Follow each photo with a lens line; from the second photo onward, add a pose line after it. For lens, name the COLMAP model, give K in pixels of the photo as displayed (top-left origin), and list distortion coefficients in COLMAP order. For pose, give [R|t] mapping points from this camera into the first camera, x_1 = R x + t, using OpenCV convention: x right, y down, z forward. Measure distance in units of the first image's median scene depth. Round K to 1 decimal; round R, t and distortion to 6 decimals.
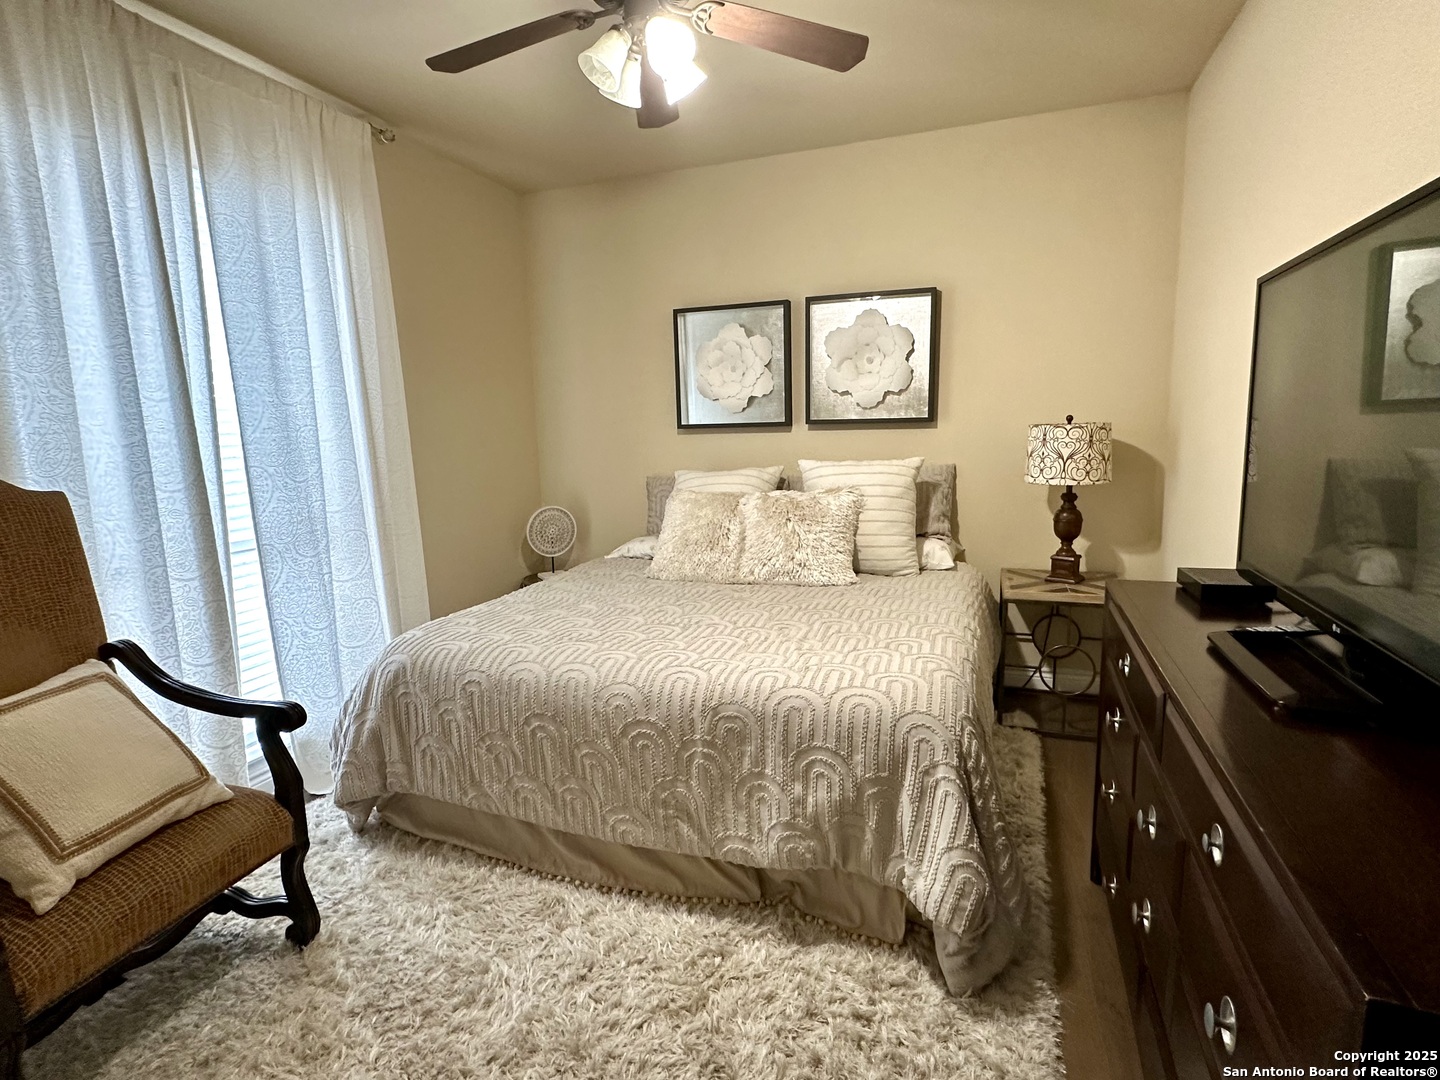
lens RADIAL K [[733.2, 0, 721.7], [0, 733.2, 543.7], [0, 0, 1]] dist [-0.005751, -0.001462]
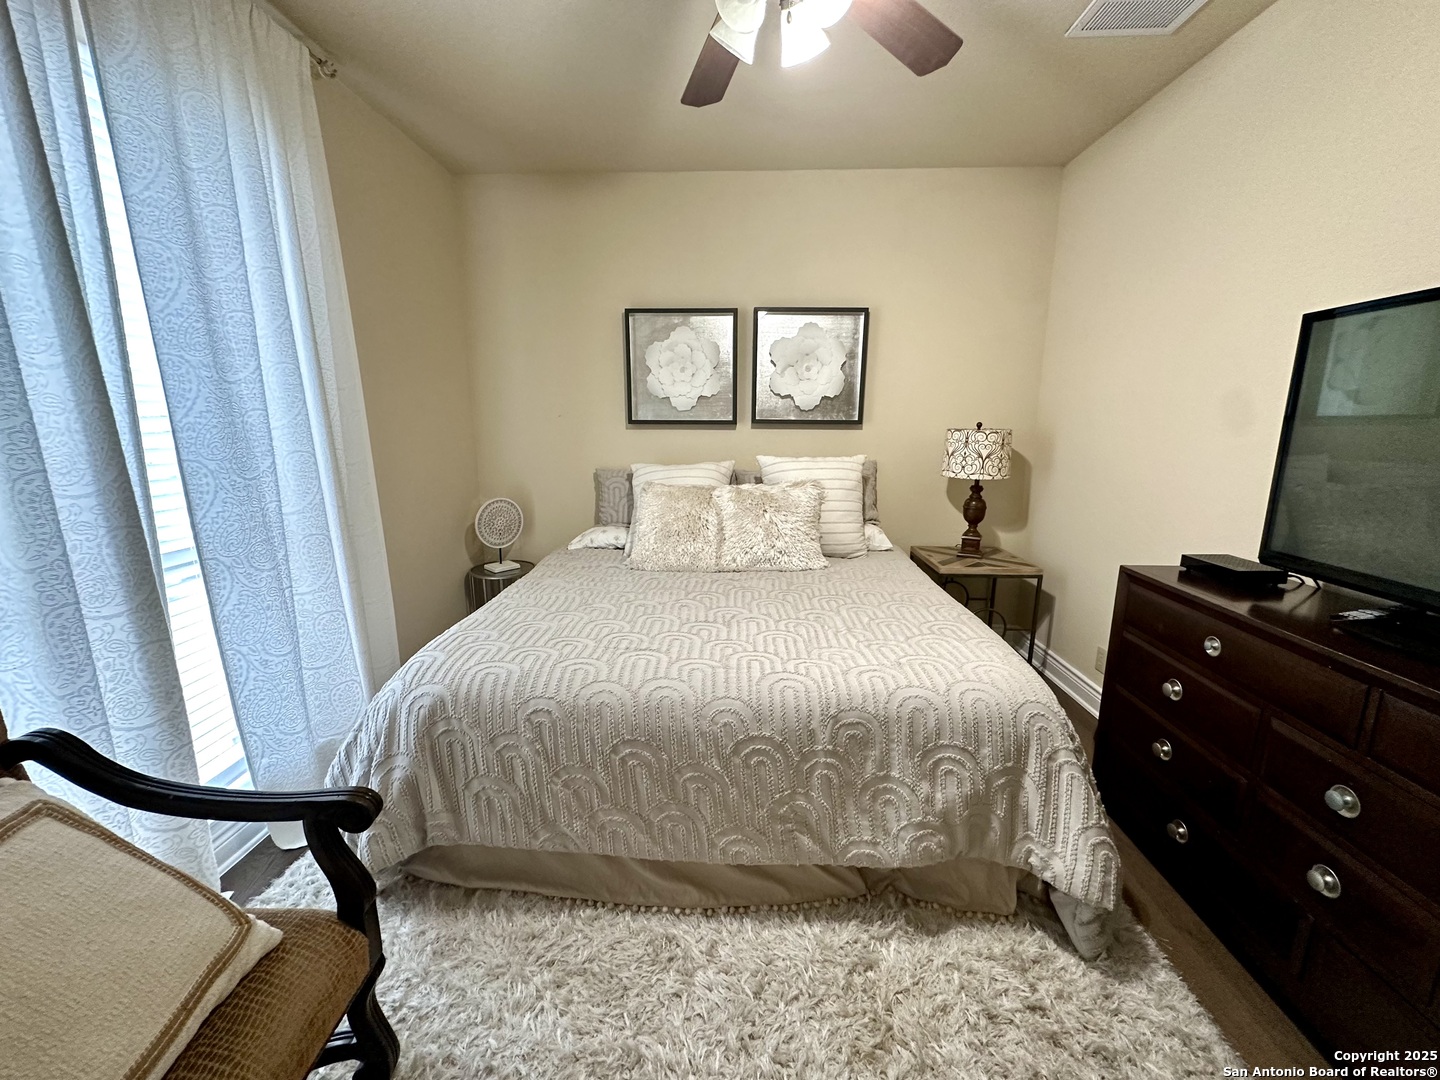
lens RADIAL K [[574.8, 0, 719.5], [0, 574.8, 540.0], [0, 0, 1]] dist [-0.003205, -0.000028]
pose [[0.952884, -0.033731, 0.301453, -0.316578], [0.020643, 0.998705, 0.046496, -0.041594], [-0.302631, -0.038083, 0.952347, 0.269477]]
